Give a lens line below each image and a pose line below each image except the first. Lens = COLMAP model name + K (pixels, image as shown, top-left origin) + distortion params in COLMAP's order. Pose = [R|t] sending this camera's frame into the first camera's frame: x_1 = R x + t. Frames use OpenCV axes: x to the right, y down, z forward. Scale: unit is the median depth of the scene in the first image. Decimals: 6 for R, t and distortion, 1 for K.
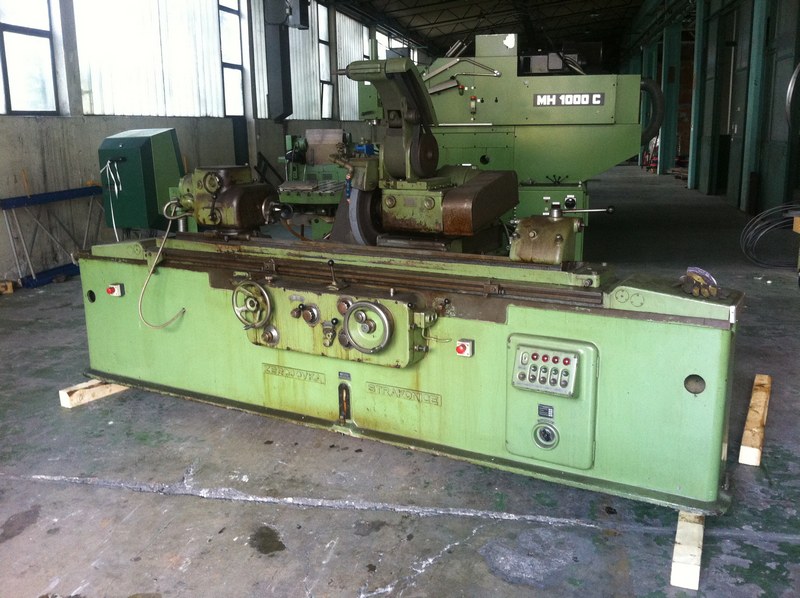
lens RADIAL K [[765.4, 0, 404.8], [0, 765.4, 295.1], [0, 0, 1]] dist [0.106282, -0.346177]
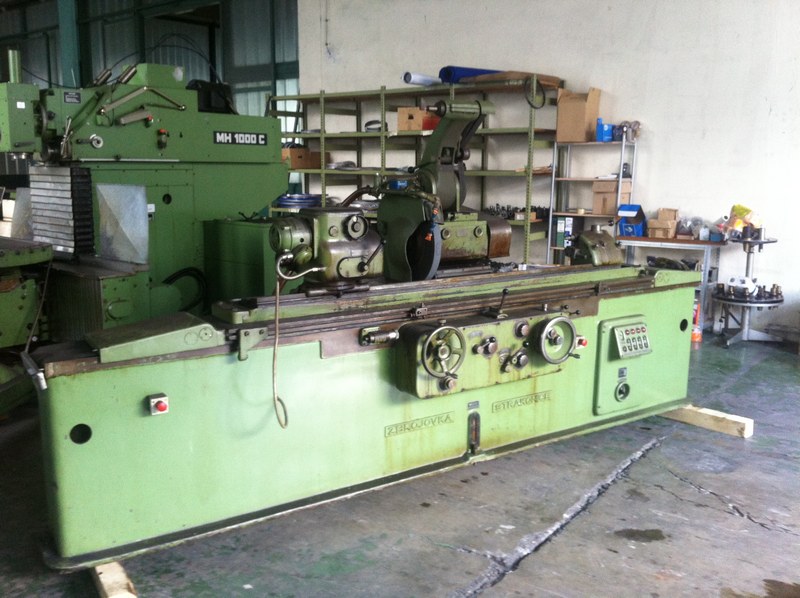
lens RADIAL K [[765.4, 0, 404.8], [0, 765.4, 295.1], [0, 0, 1]] dist [0.106282, -0.346177]
pose [[0.442480, -0.139577, 0.885850, -0.998274], [0.185011, 0.980771, 0.062121, -0.117570], [-0.877486, 0.136405, 0.459795, 0.591999]]
